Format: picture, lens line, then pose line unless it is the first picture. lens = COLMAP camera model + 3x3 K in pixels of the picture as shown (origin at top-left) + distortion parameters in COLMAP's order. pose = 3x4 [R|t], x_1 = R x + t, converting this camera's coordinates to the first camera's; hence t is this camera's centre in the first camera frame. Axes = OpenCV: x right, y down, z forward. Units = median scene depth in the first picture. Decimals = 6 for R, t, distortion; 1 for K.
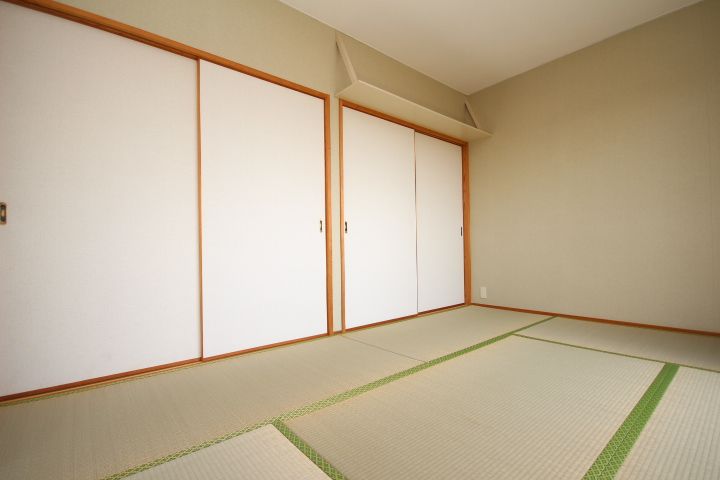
lens RADIAL K [[352.7, 0, 362.0], [0, 352.7, 244.6], [0, 0, 1]] dist [0.000387, -0.000052]
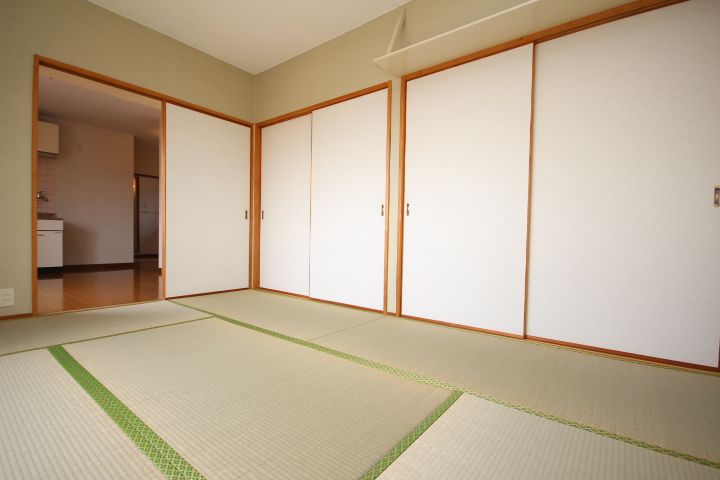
lens RADIAL K [[328.9, 0, 360.0], [0, 328.9, 240.0], [0, 0, 1]] dist [0.000306, -0.000158]
pose [[0.184154, 0.038477, -0.982144, 0.838014], [-0.003654, 0.999253, 0.038462, -0.000188], [0.982891, -0.003495, 0.184158, 0.736121]]
